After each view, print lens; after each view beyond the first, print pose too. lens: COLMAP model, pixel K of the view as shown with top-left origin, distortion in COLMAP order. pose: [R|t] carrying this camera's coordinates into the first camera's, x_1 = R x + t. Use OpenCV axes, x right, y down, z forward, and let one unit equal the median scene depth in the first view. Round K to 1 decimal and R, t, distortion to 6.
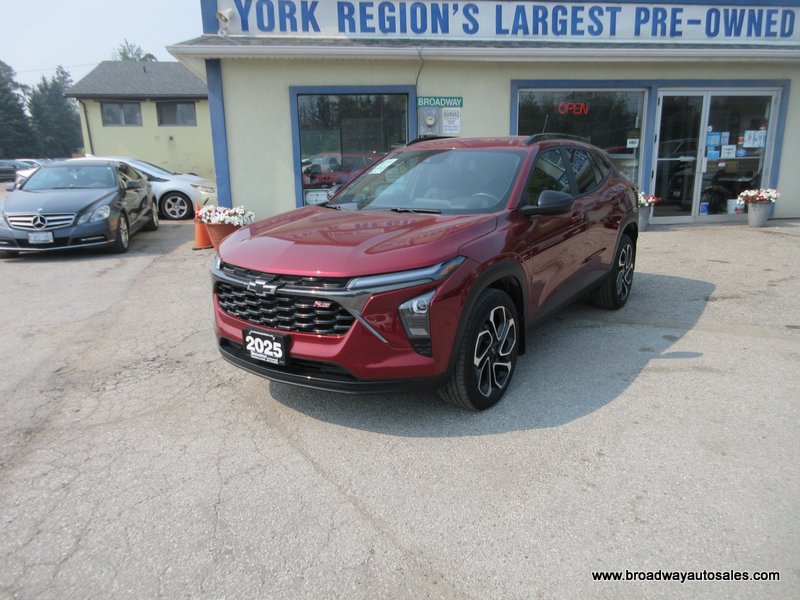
lens RADIAL K [[600.9, 0, 403.0], [0, 600.9, 299.7], [0, 0, 1]] dist [0.005886, -0.003874]
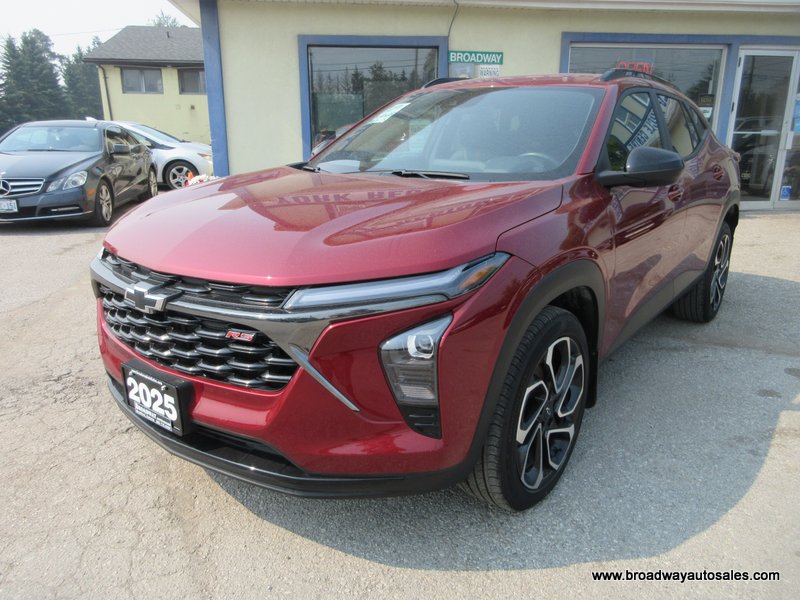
lens RADIAL K [[600.9, 0, 399.9], [0, 600.9, 299.8], [0, 0, 1]] dist [0.005886, -0.003874]
pose [[0.998040, 0.034315, -0.052323, 0.025419], [-0.032588, 0.998907, 0.033503, -0.032749], [0.053415, -0.031732, 0.998068, 0.327677]]
